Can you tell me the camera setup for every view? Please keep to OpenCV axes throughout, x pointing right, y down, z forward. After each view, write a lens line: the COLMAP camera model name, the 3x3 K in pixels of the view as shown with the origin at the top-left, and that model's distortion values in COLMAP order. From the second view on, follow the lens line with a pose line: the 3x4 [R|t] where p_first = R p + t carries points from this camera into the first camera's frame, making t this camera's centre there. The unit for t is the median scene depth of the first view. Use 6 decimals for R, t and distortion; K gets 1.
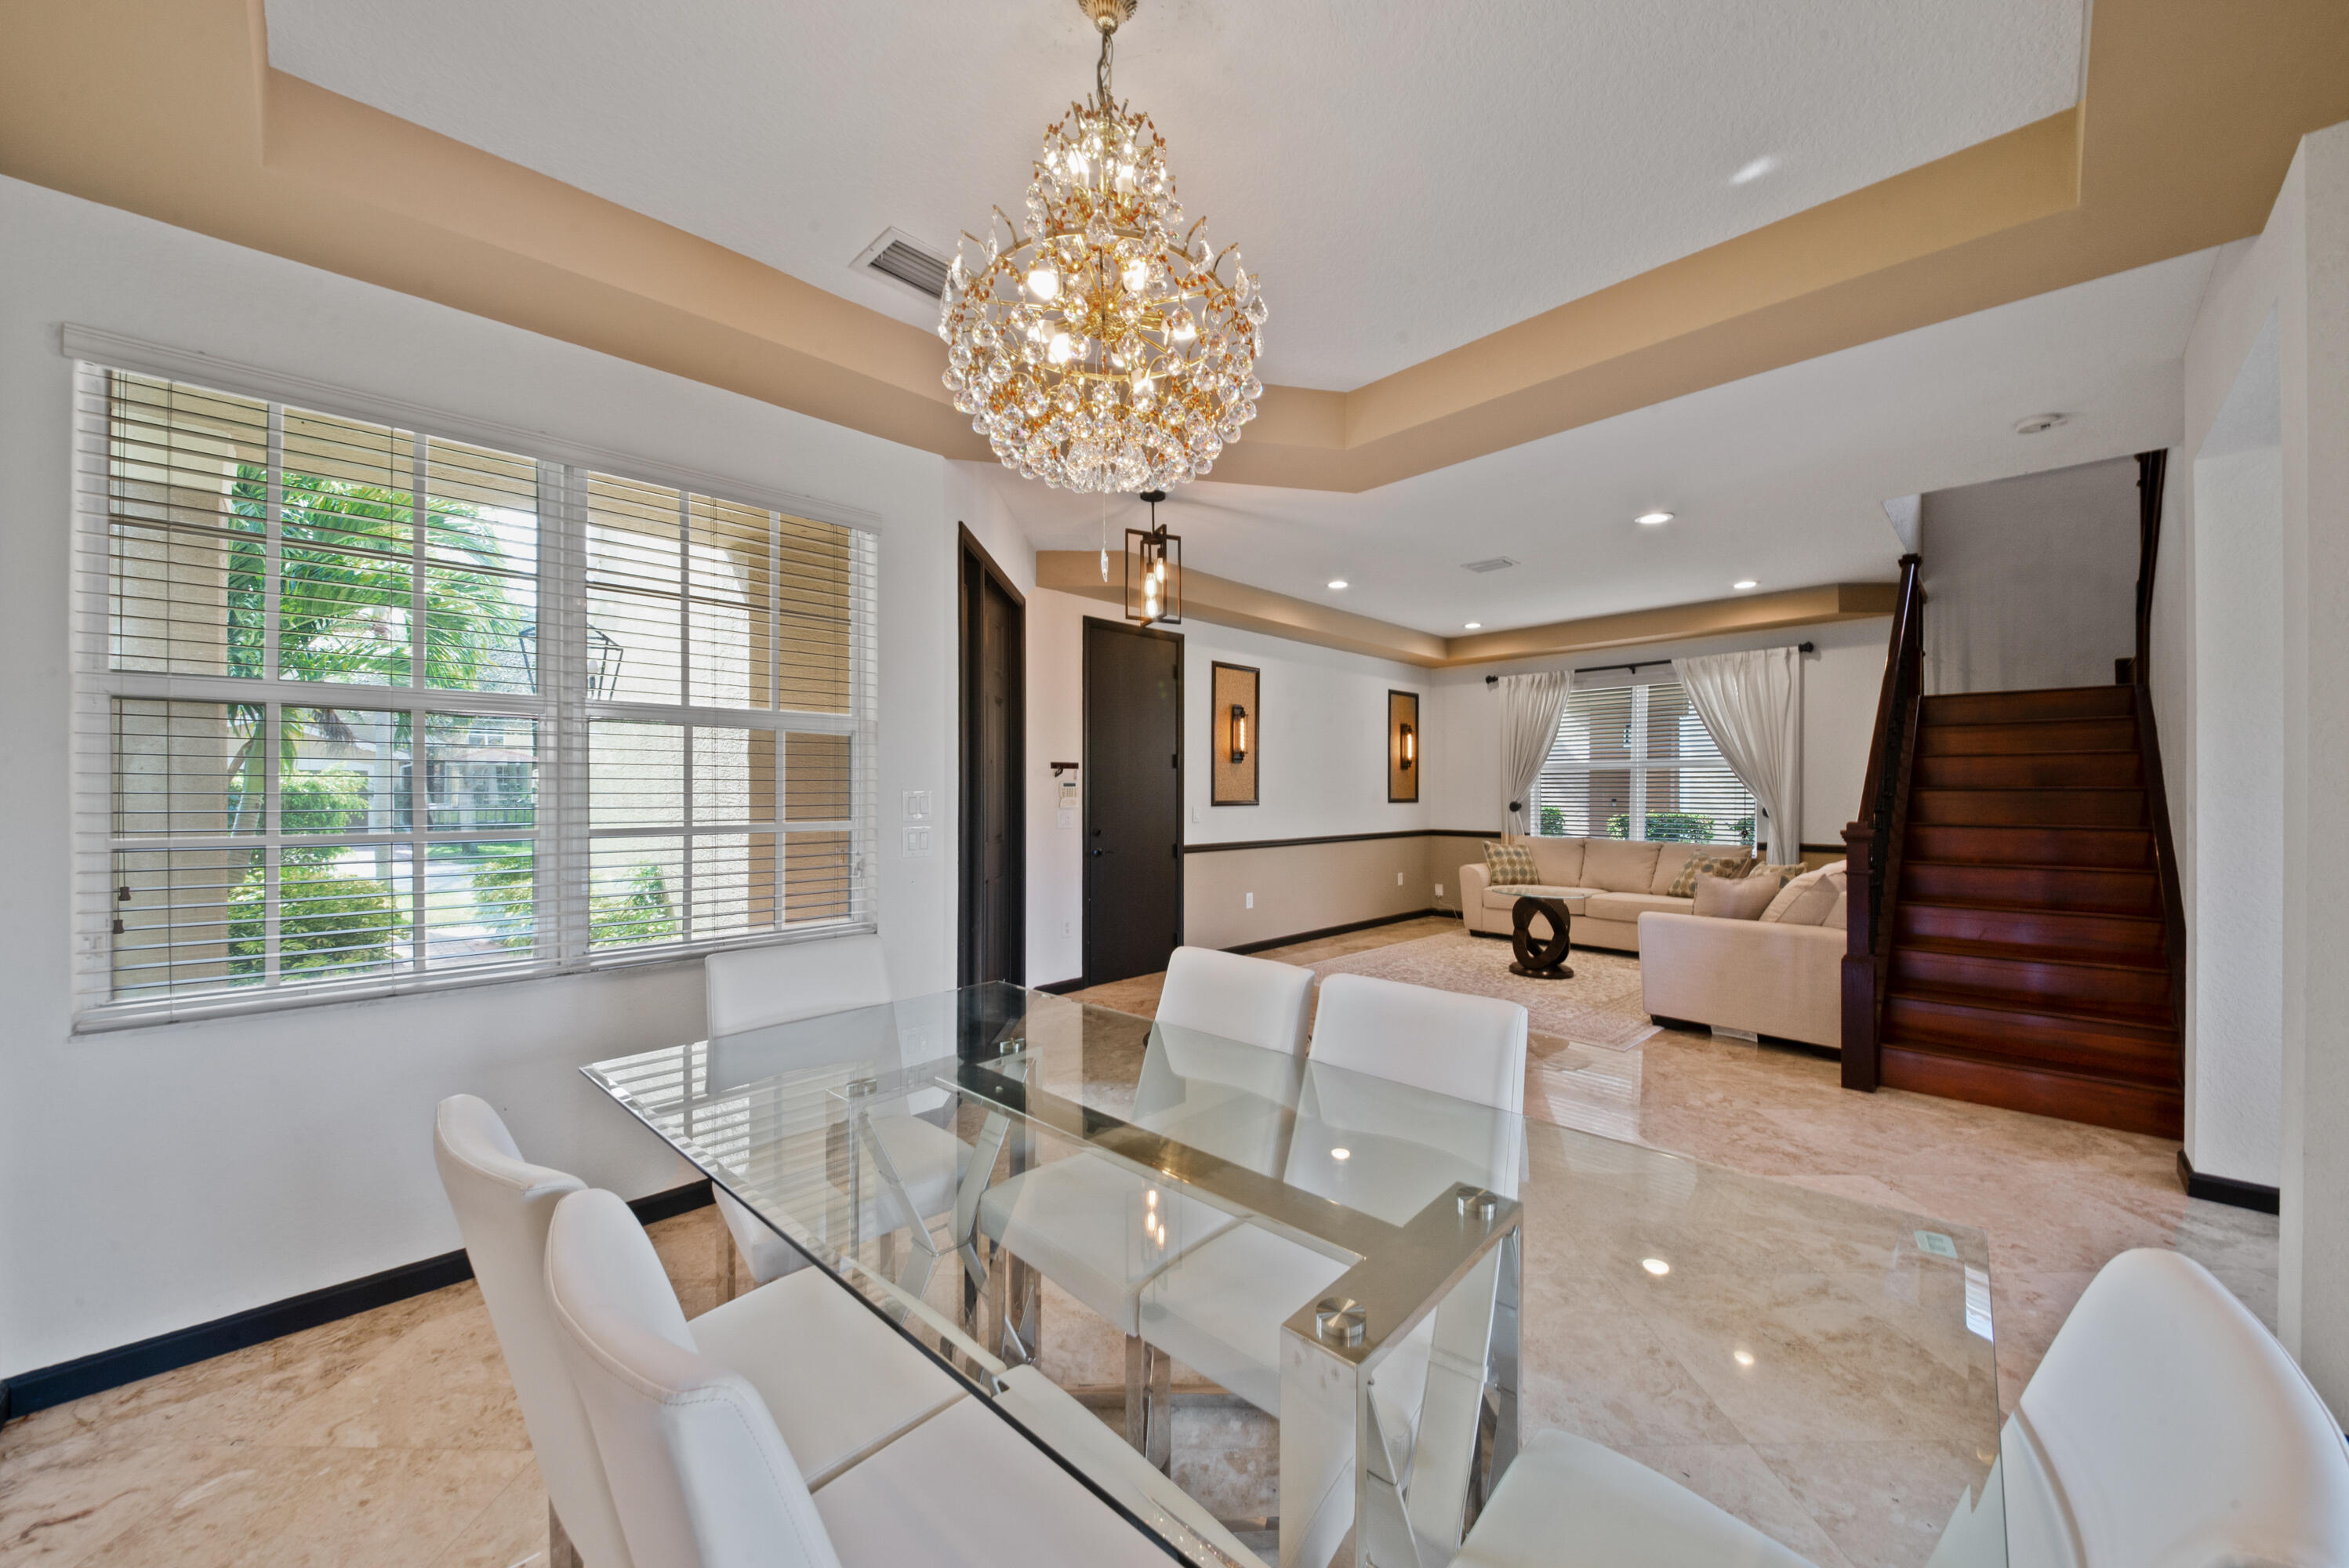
lens RADIAL K [[831.1, 0, 1181.9], [0, 831.1, 792.7], [0, 0, 1]] dist [0.000246, -0.000014]
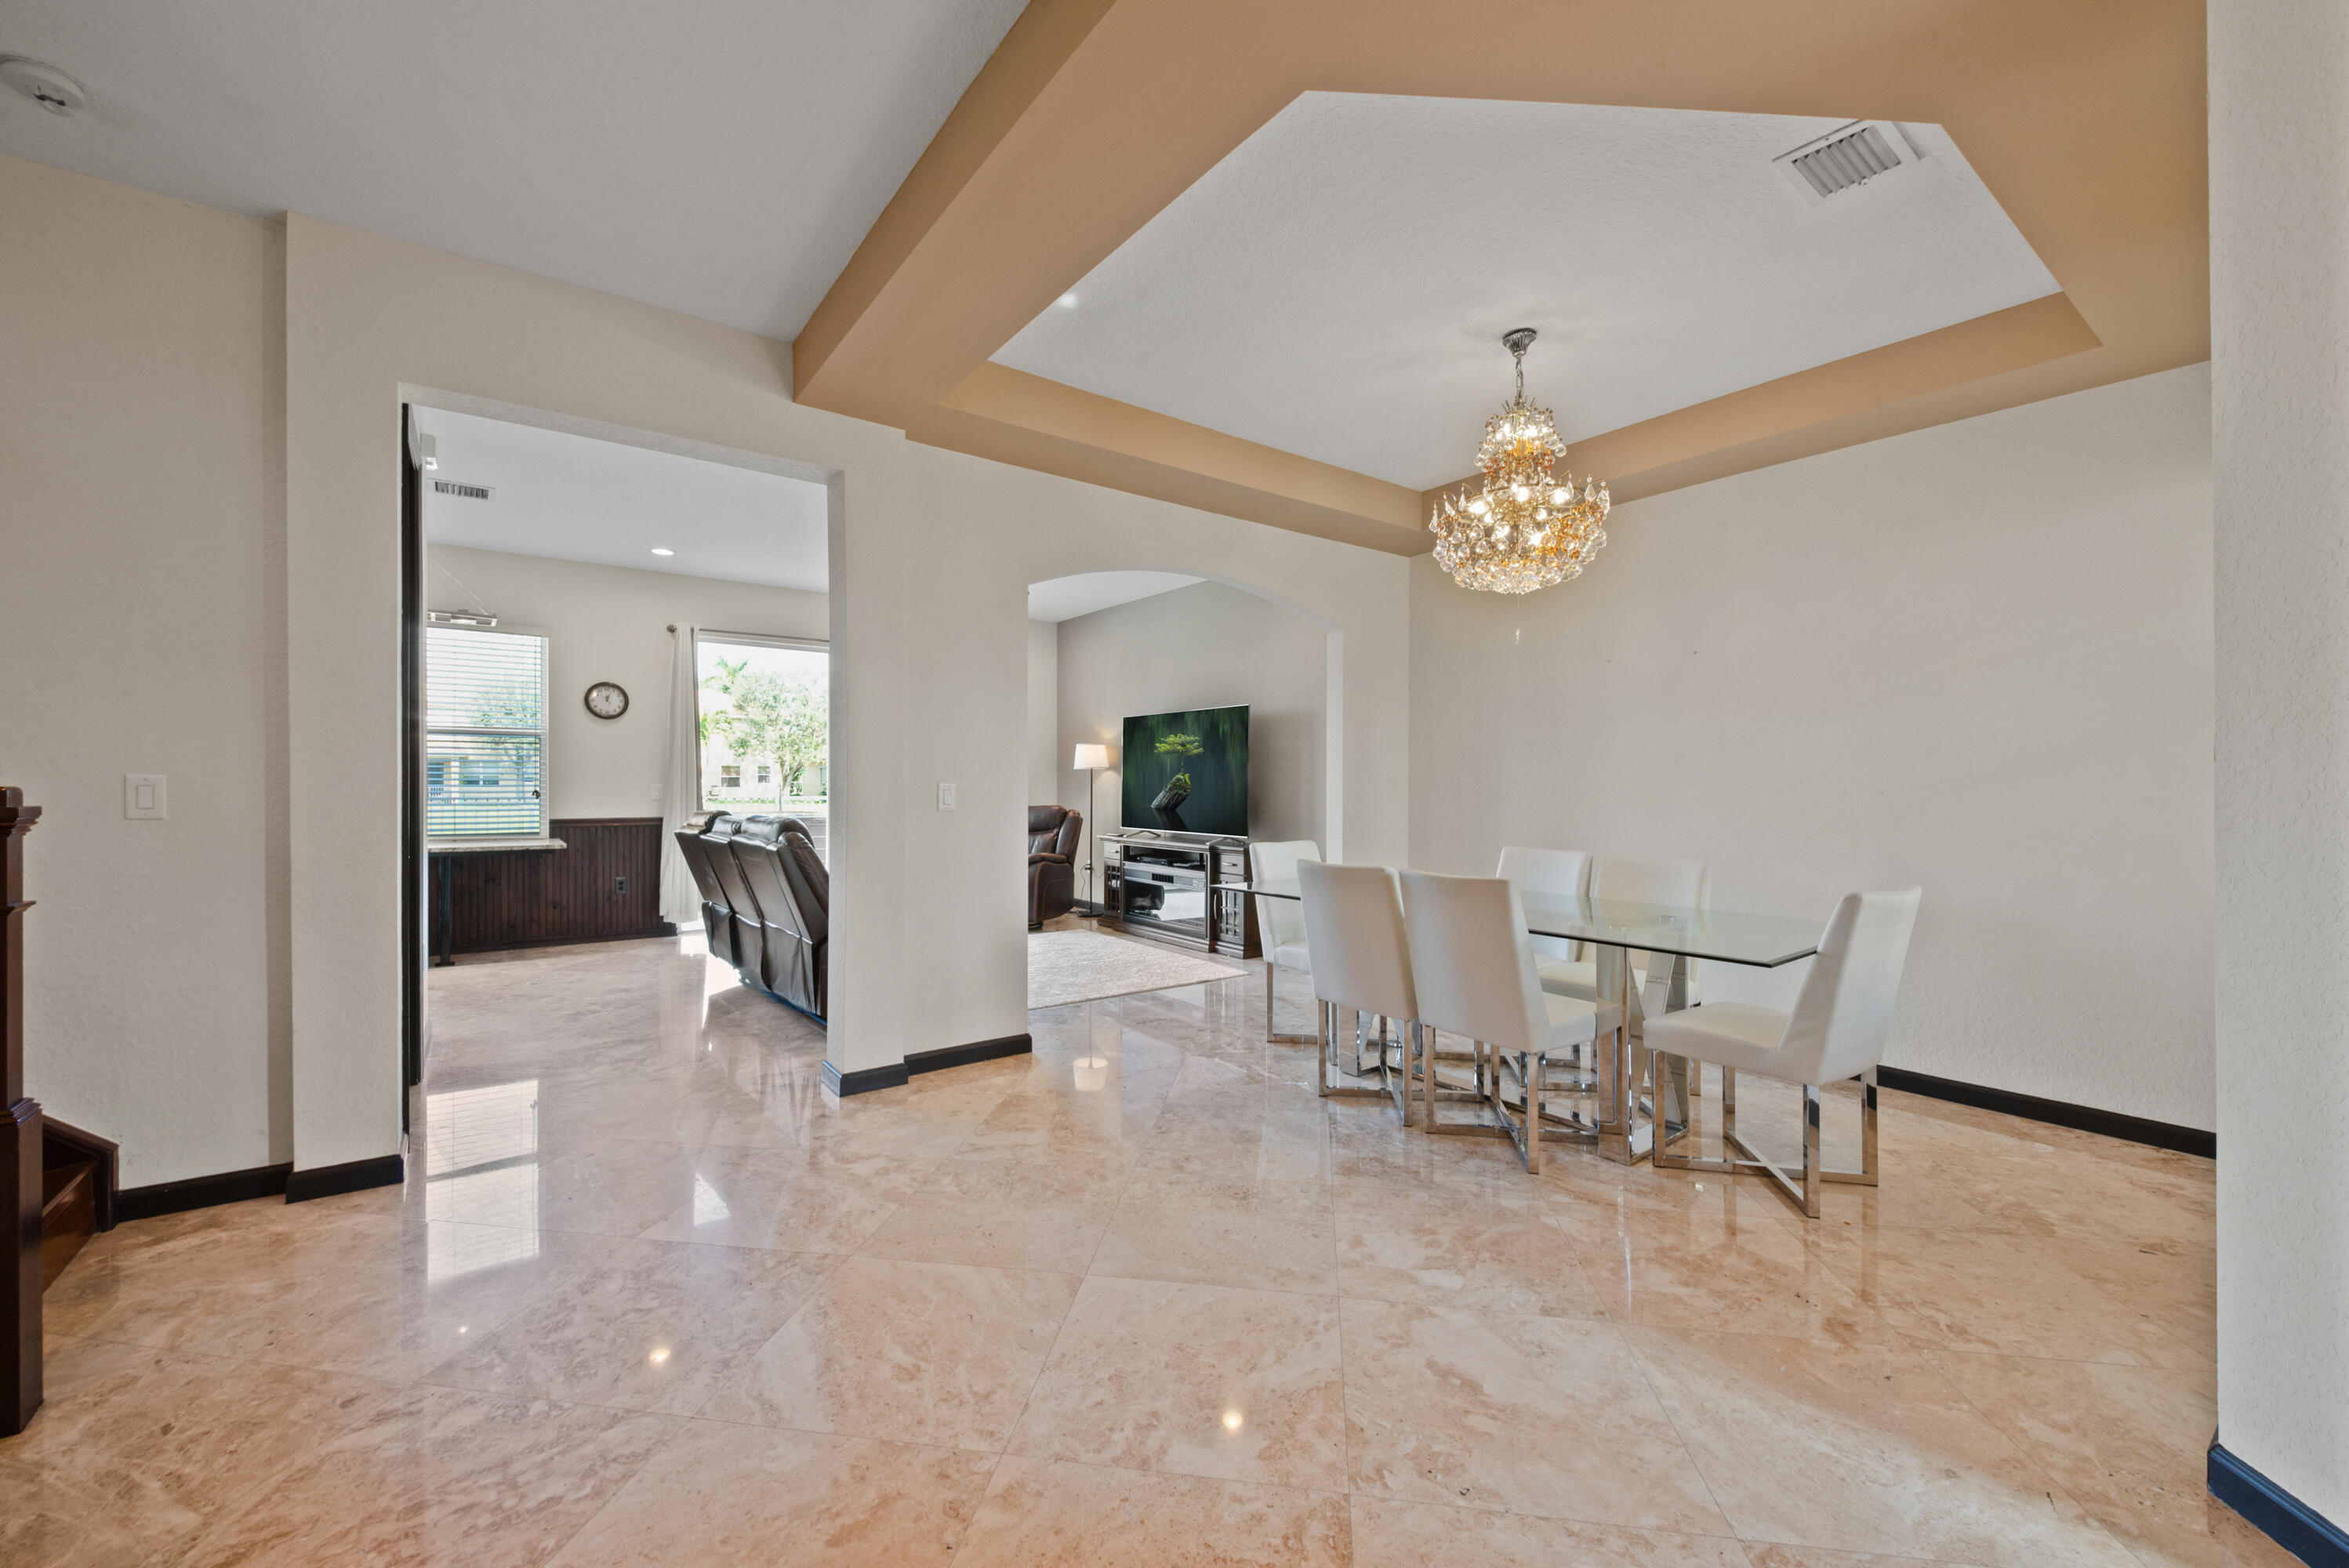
lens RADIAL K [[945.0, 0, 1185.6], [0, 945.0, 782.1], [0, 0, 1]] dist [-0.000829, -0.000393]
pose [[-0.992213, -0.003764, 0.124494, 0.107564], [-0.003269, 0.999986, 0.004181, 0.020054], [-0.124508, 0.003742, -0.992212, 0.863259]]
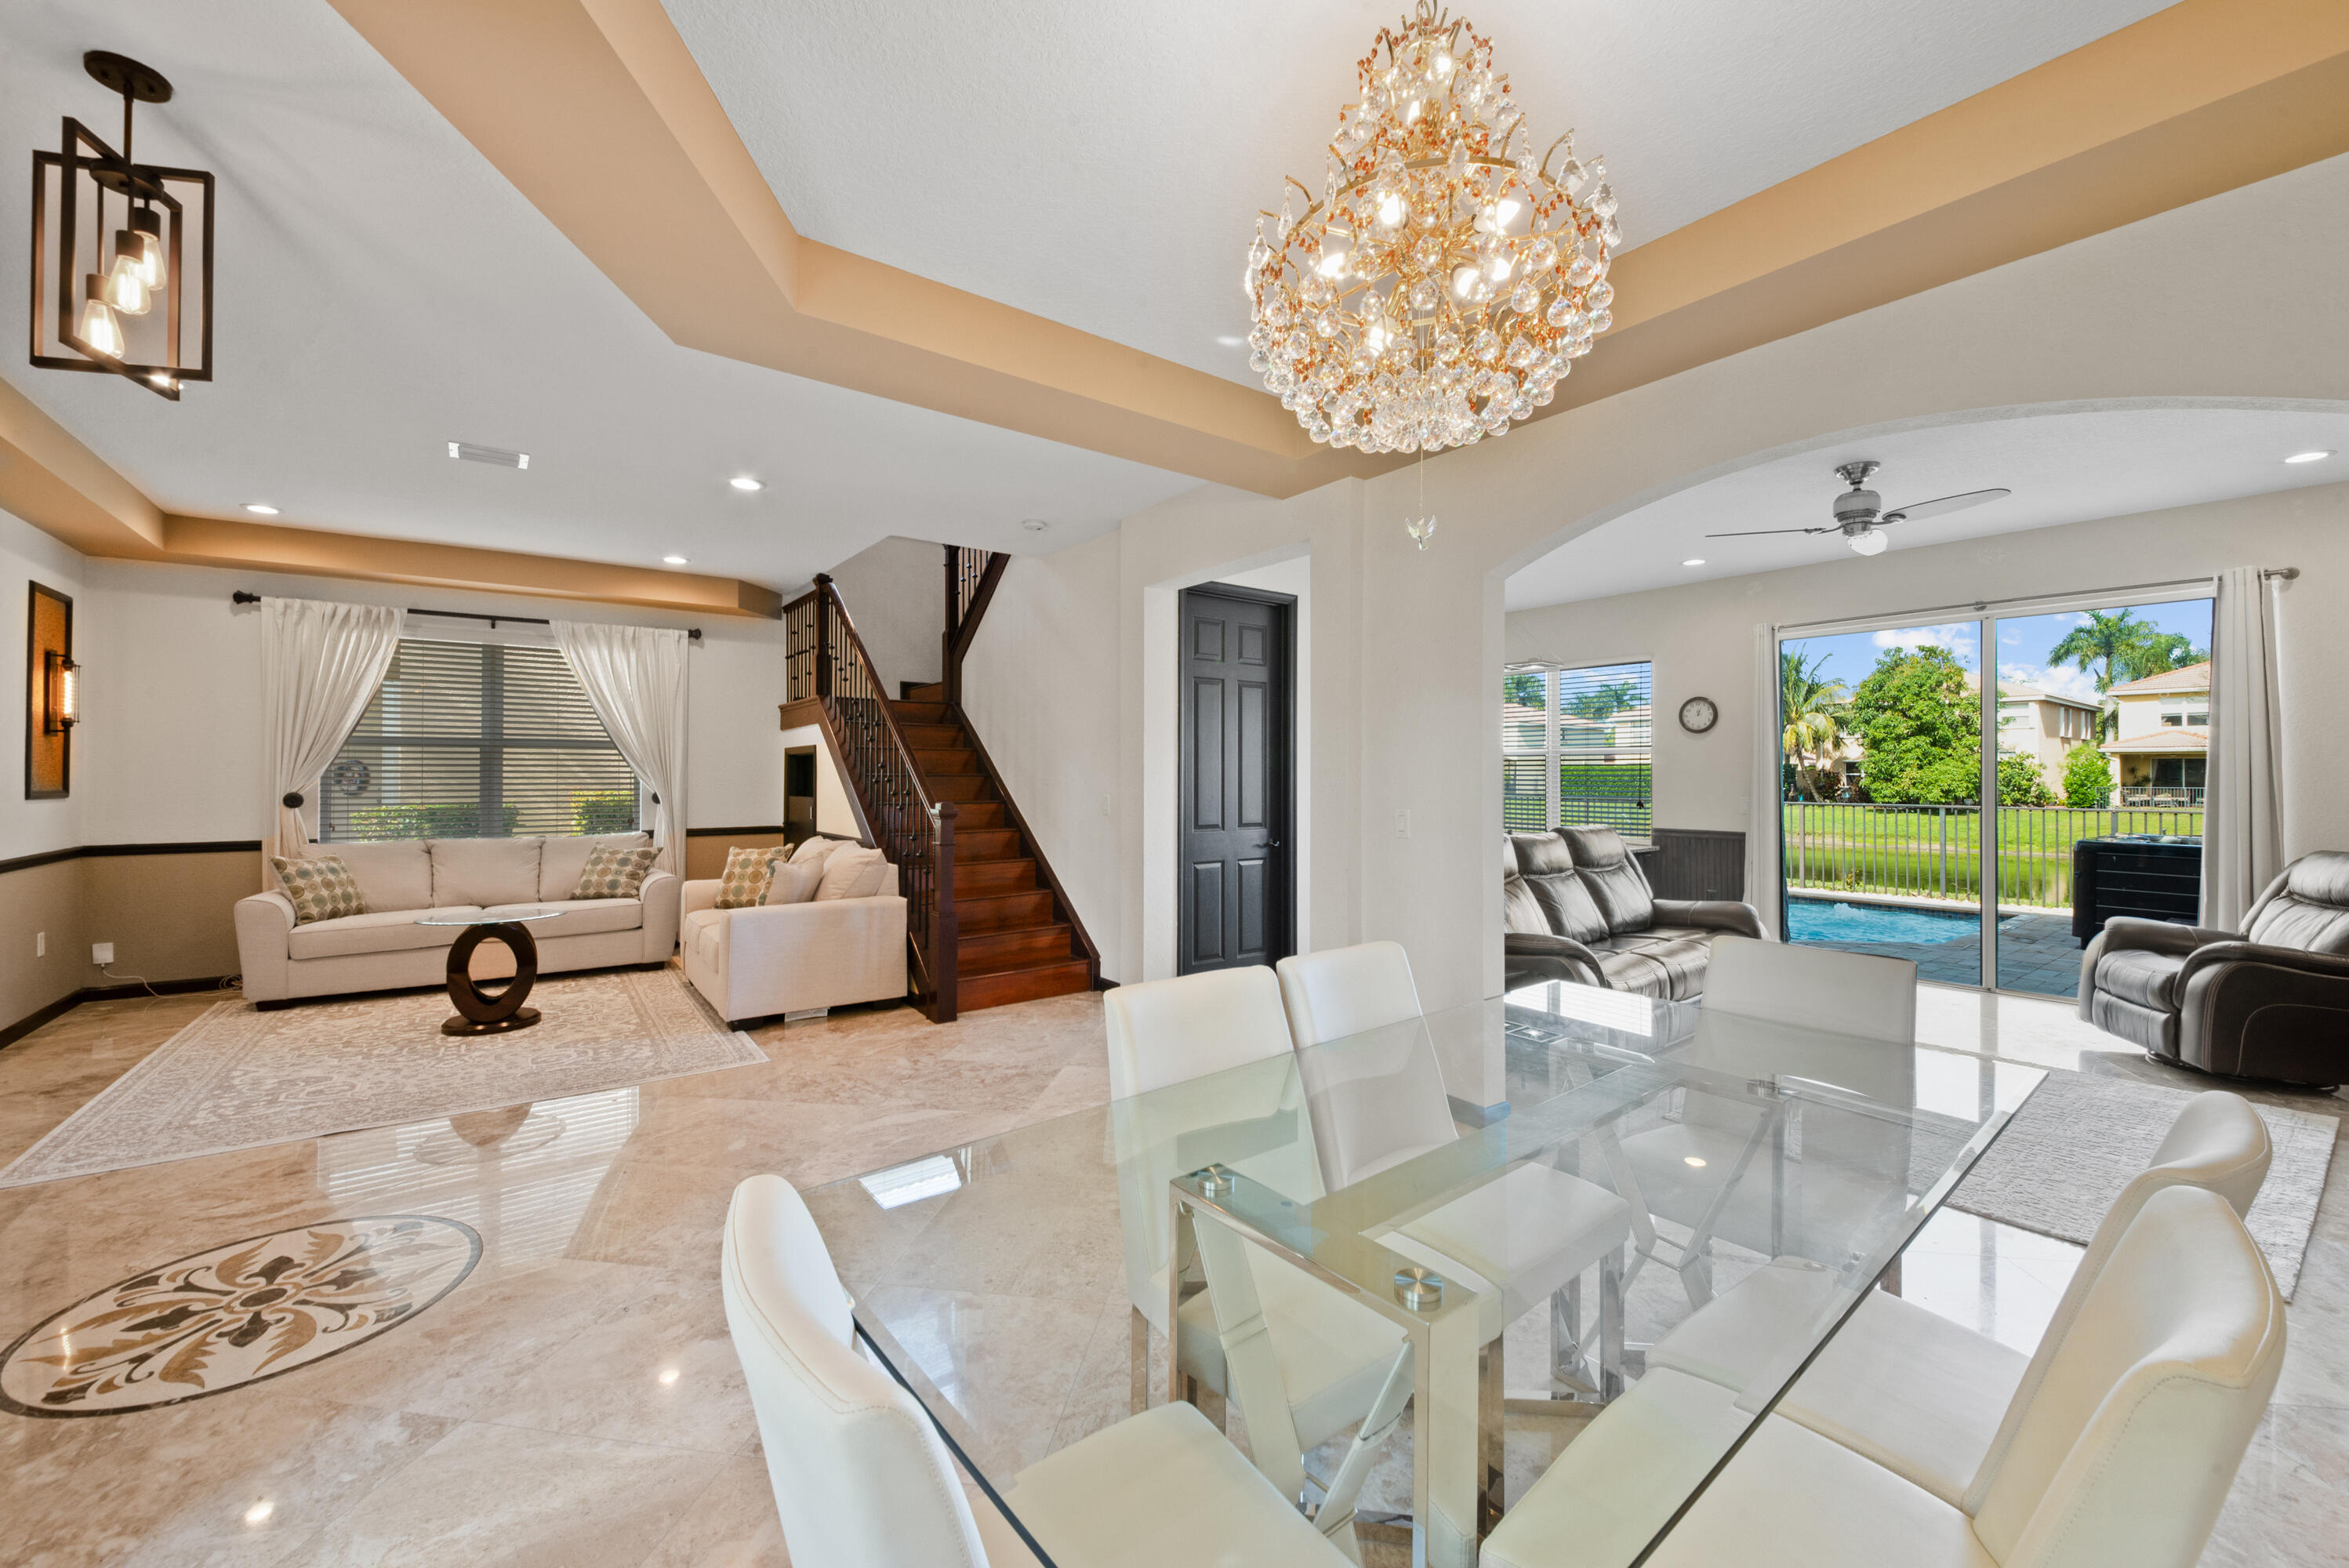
lens RADIAL K [[907.7, 0, 1175.4], [0, 907.7, 759.4], [0, 0, 1]] dist [0.000583, -0.011011]
pose [[0.122722, 0.014940, 0.992329, -0.291942], [0.002677, 0.999878, -0.015384, -0.003300], [-0.992438, 0.004545, 0.122667, 0.309312]]
